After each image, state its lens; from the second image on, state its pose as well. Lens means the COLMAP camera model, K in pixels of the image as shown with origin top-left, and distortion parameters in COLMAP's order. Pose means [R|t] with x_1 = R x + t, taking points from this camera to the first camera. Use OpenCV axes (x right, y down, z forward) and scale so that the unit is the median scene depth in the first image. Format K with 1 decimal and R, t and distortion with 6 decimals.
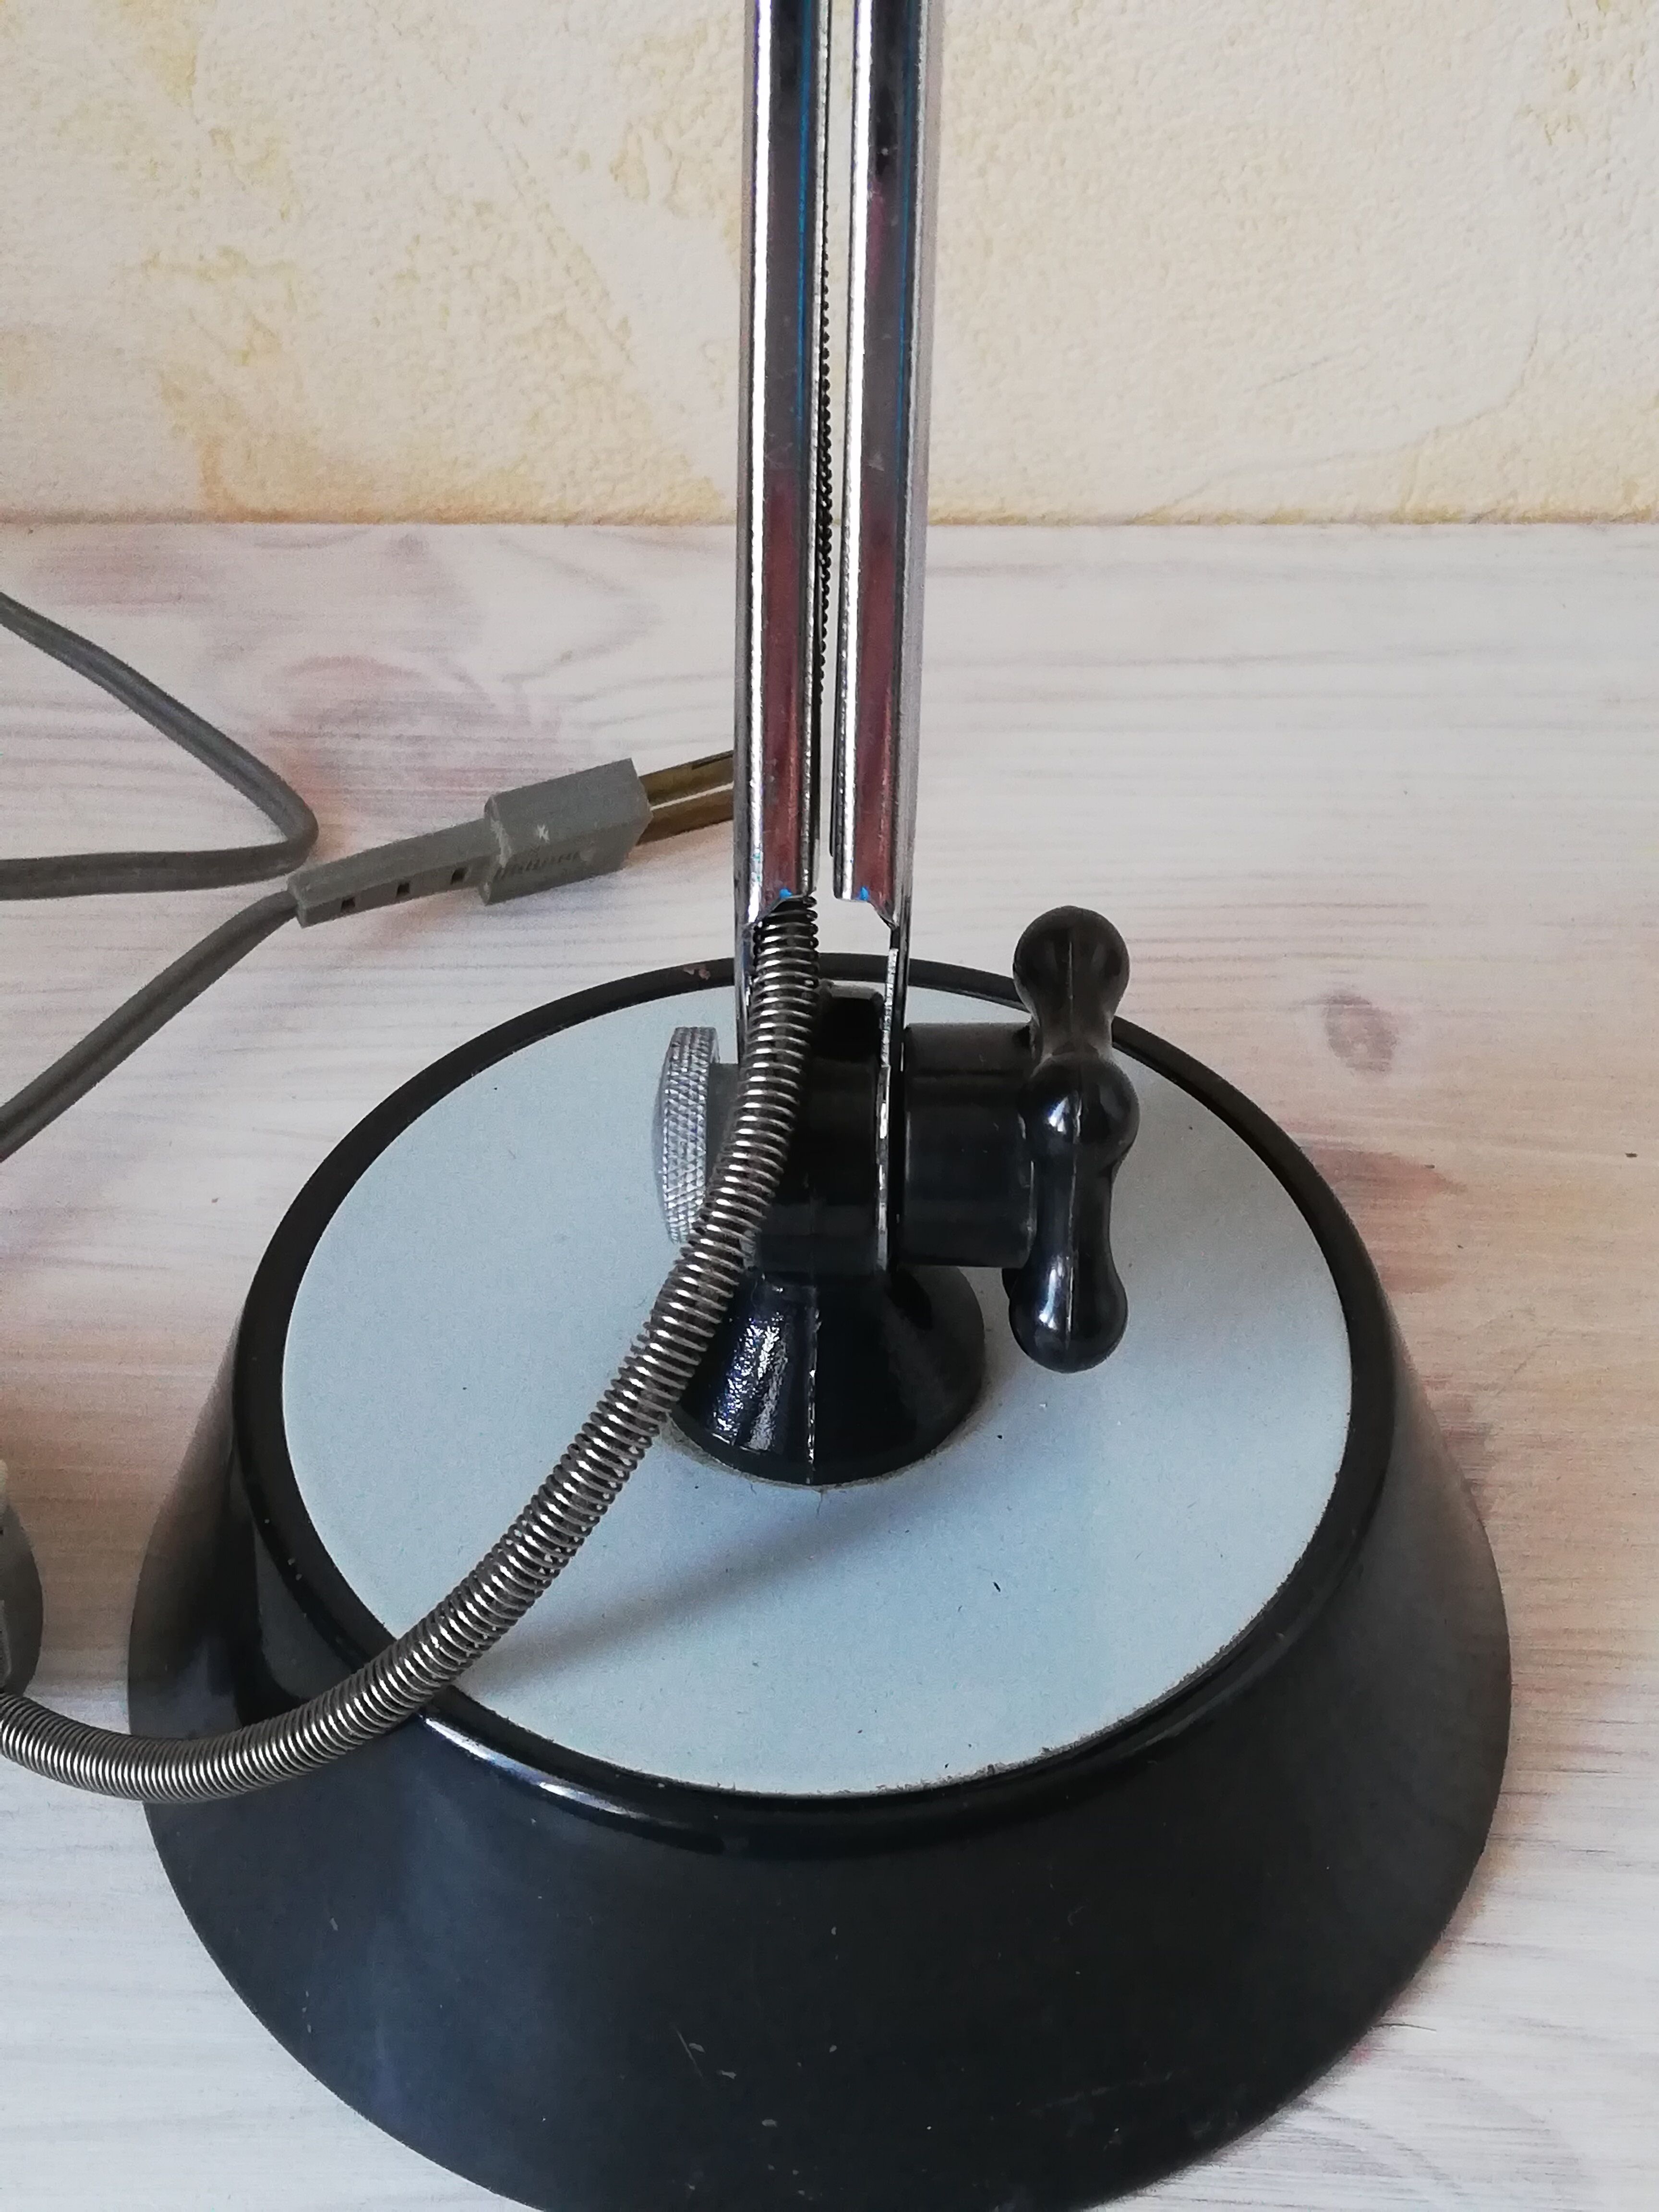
lens RADIAL K [[2891.5, 0, 859.3], [0, 2891.5, 1107.3], [0, 0, 1]] dist [0.123884, -0.380532]
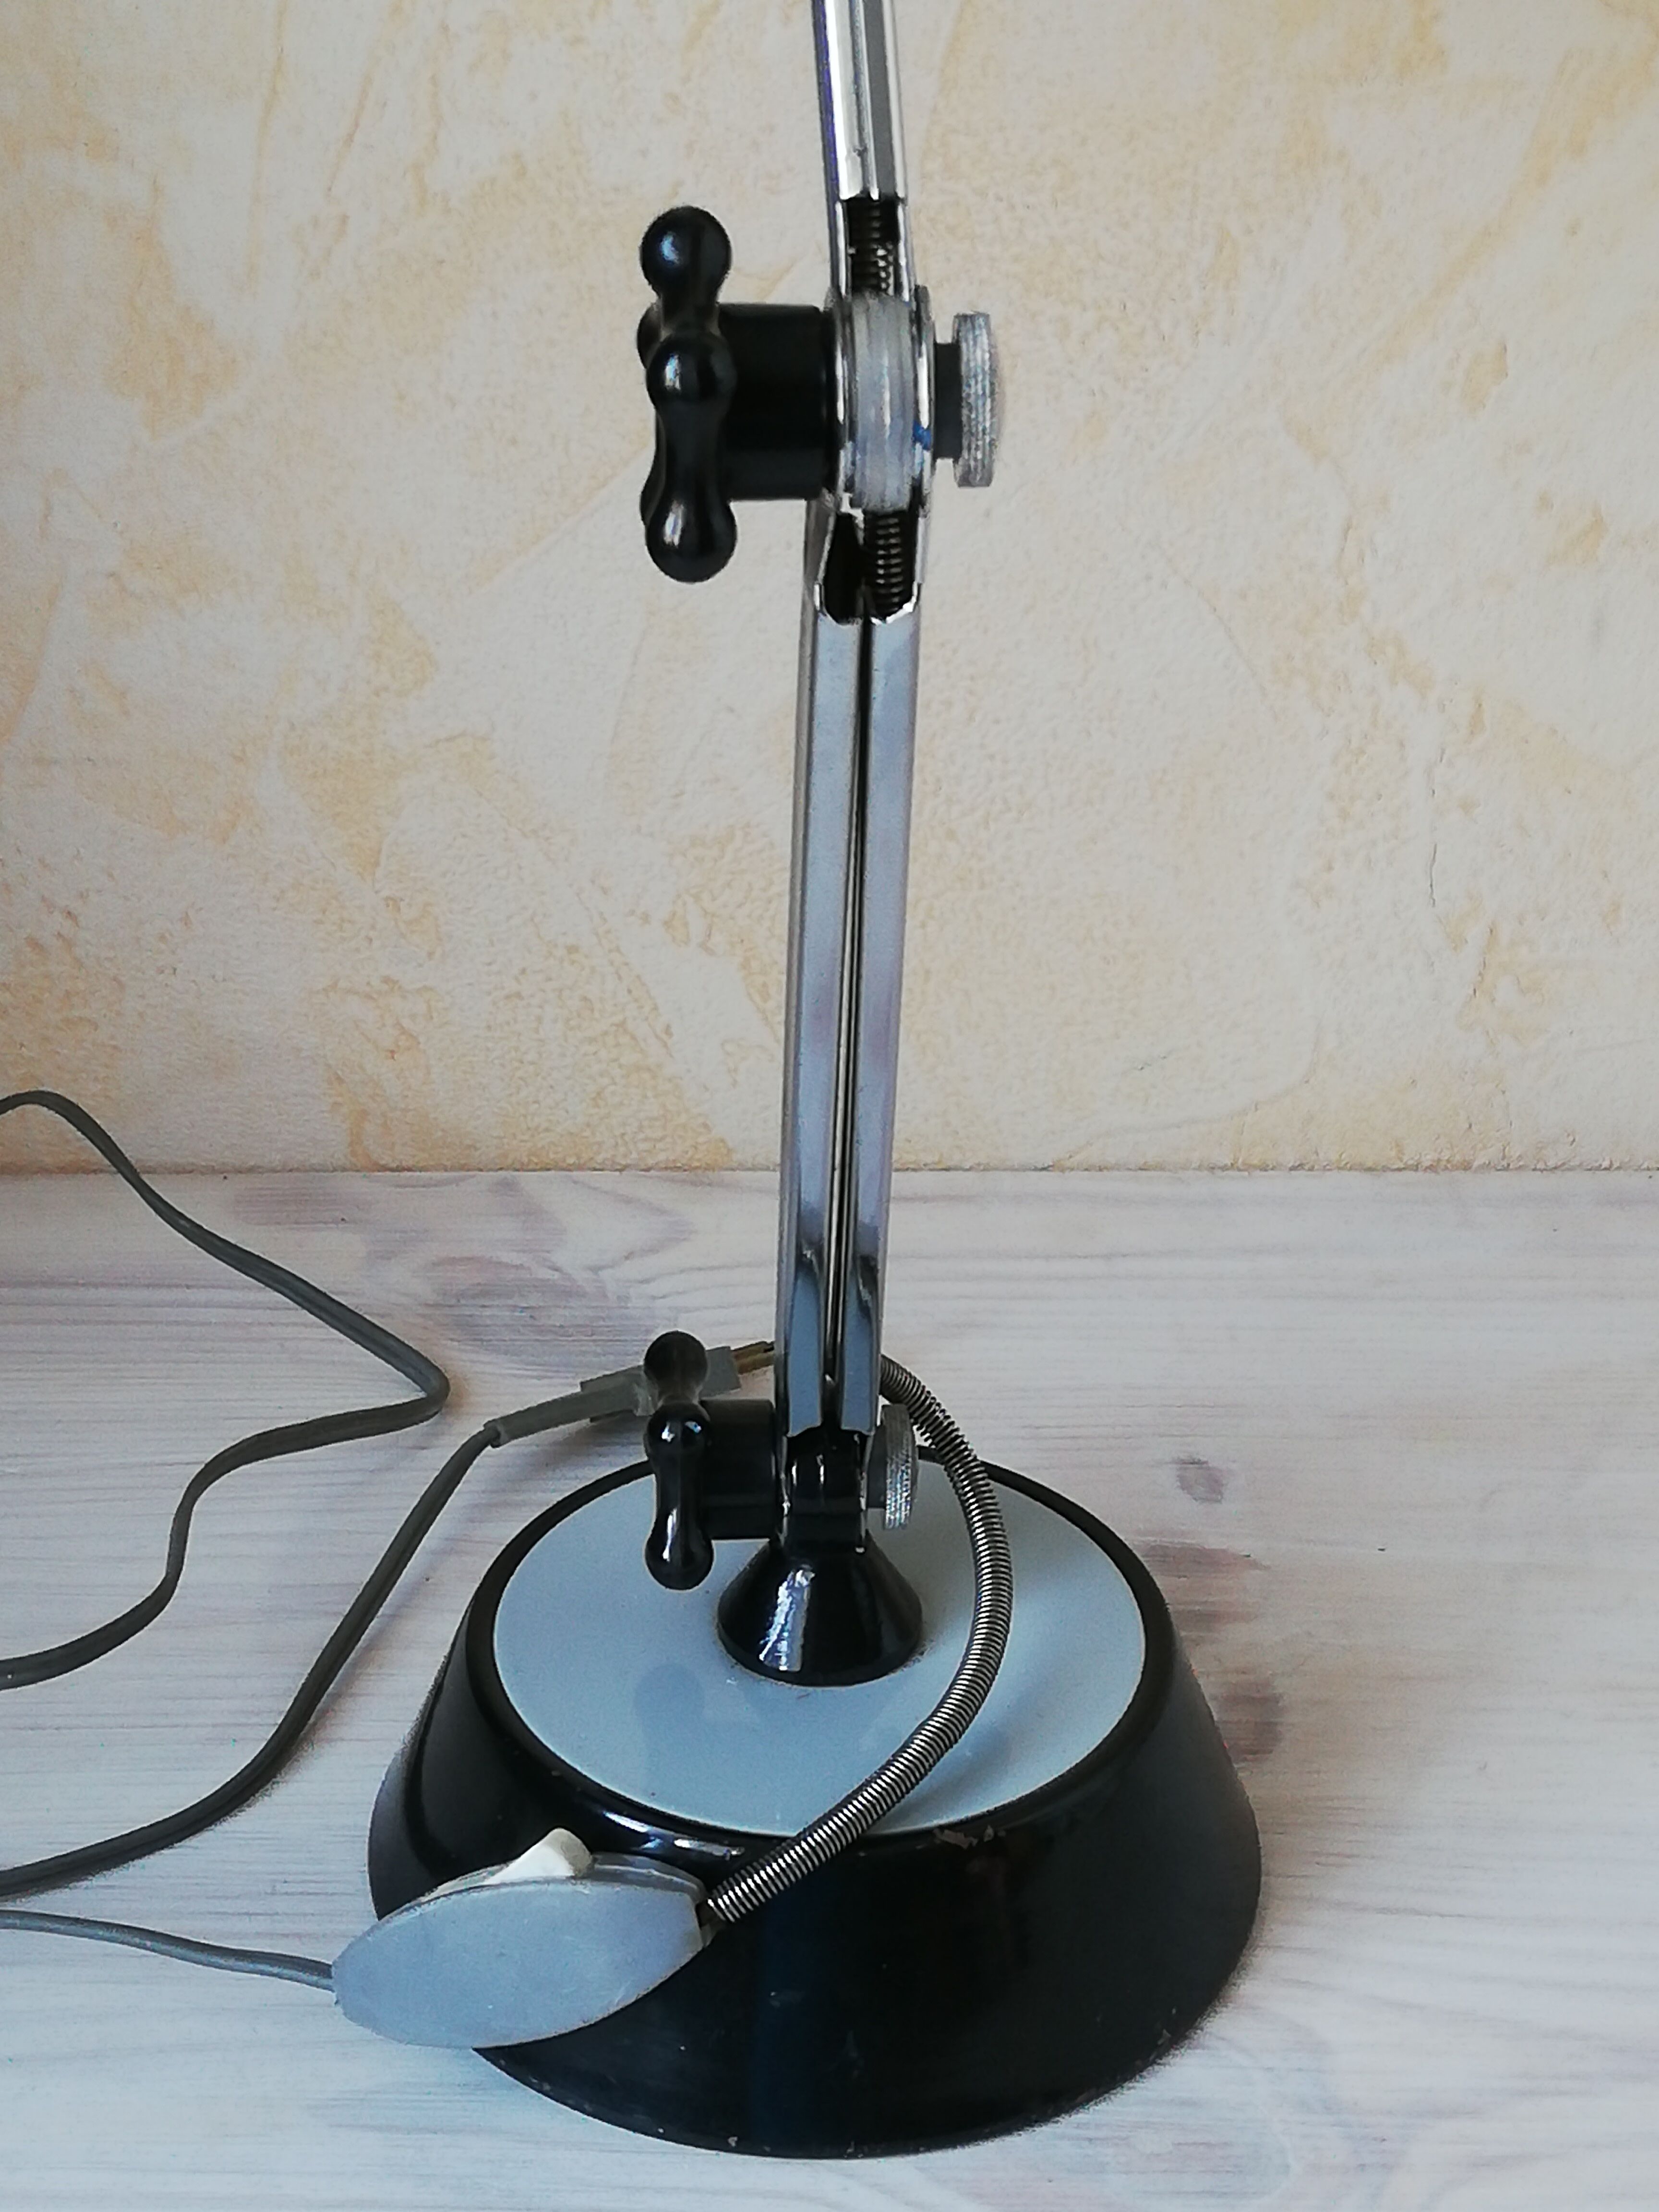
lens RADIAL K [[4004.7, 0, 829.5], [0, 4004.7, 1106.0], [0, 0, 1]] dist [0.126955, -0.104699]
pose [[0.999268, -0.002277, 0.038180, -0.077668], [0.012624, 0.961918, -0.273047, 0.296052], [-0.036104, 0.273329, 0.961243, -0.849550]]
